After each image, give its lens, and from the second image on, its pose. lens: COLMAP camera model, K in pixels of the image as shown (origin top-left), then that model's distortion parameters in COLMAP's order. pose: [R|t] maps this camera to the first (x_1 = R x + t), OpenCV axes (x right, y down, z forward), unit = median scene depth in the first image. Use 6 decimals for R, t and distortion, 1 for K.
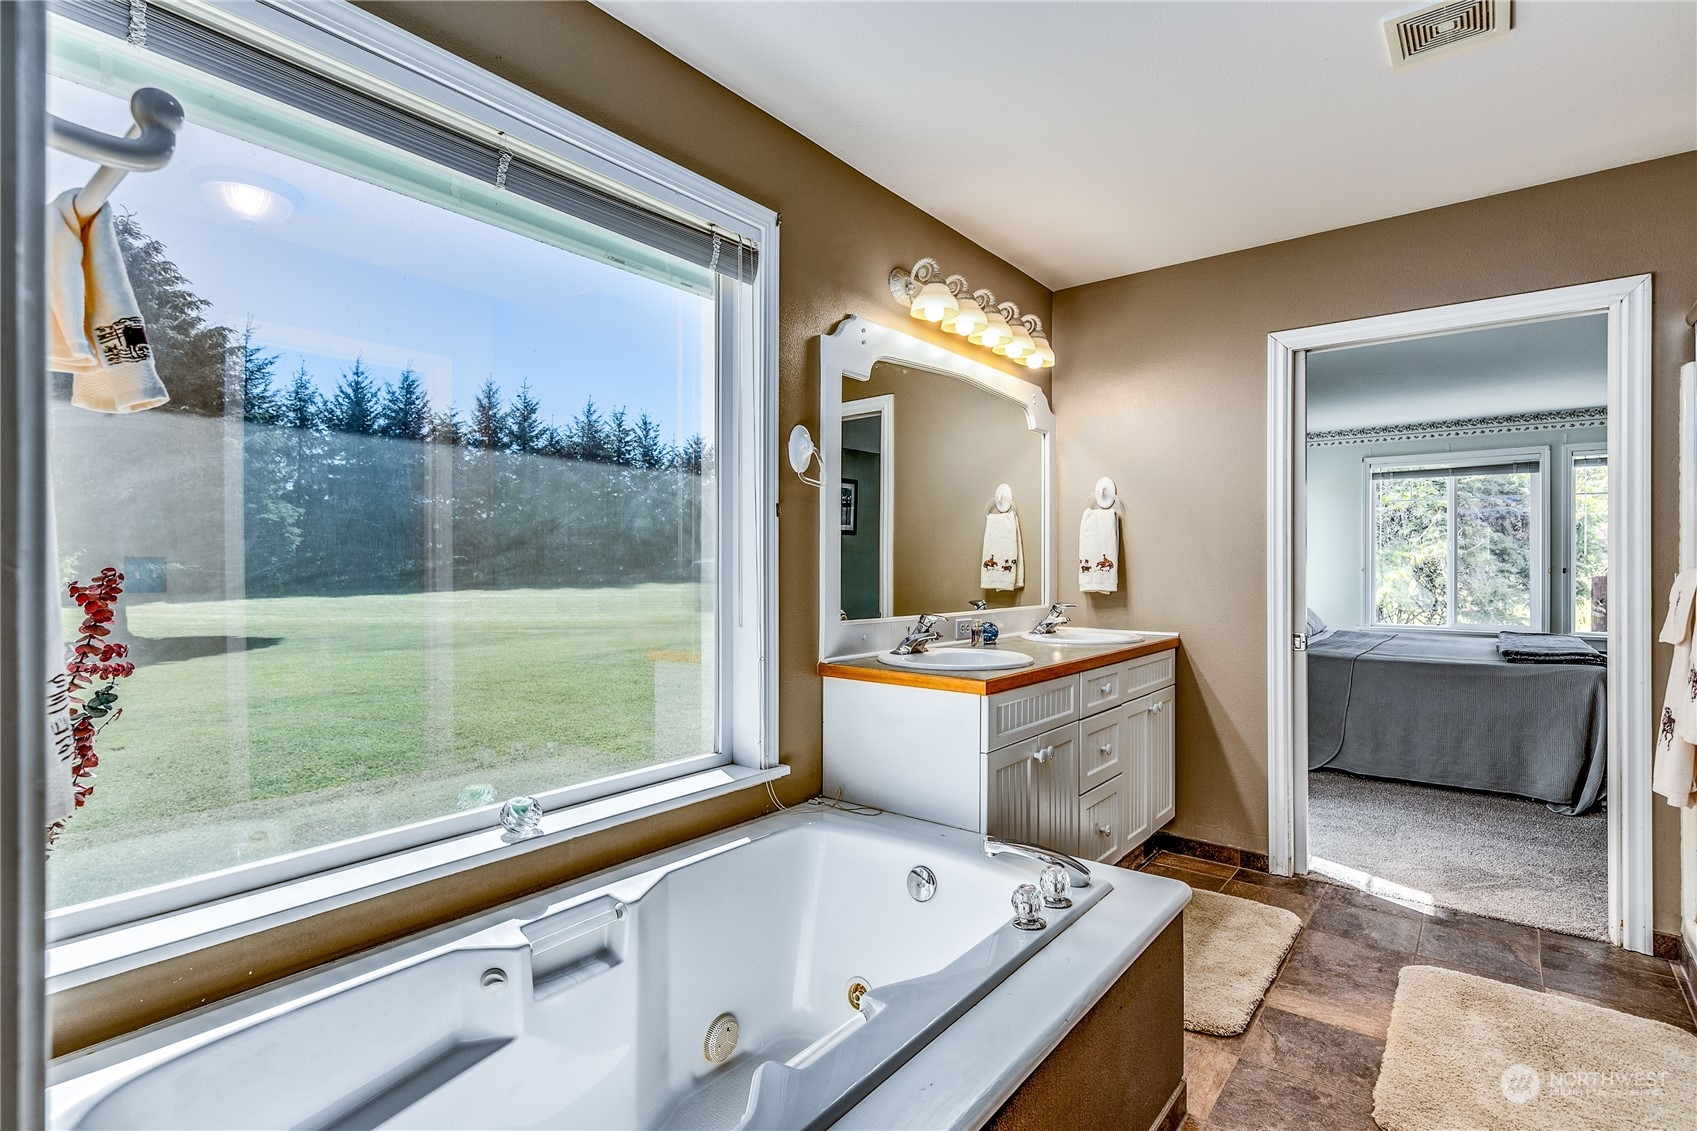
lens RADIAL K [[847.6, 0, 853.0], [0, 847.6, 559.9], [0, 0, 1]] dist [0.031367, 0.000405]
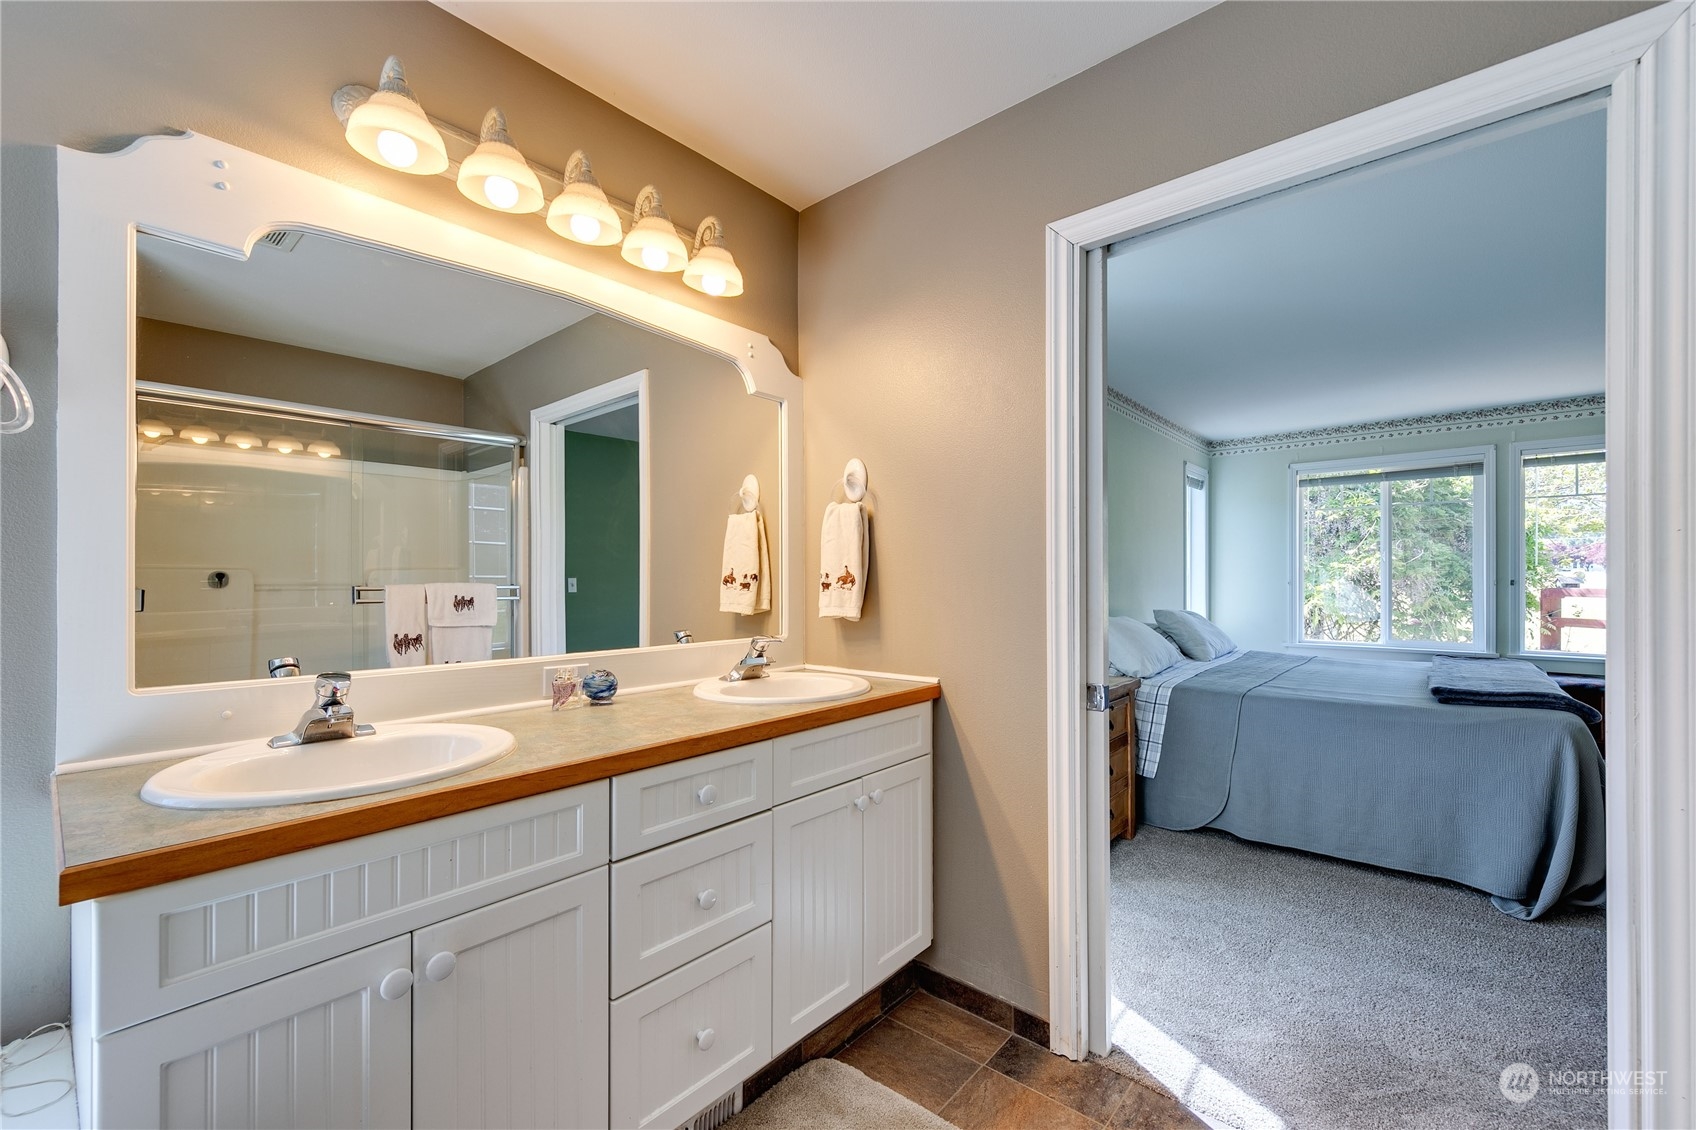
lens RADIAL K [[698.9, 0, 843.9], [0, 698.9, 579.7], [0, 0, 1]] dist [0.012714, 0.001053]
pose [[0.997774, -0.005714, -0.066438, 0.288973], [0.006090, 0.999967, 0.005445, 0.001579], [0.066405, -0.005837, 0.997776, 0.359094]]
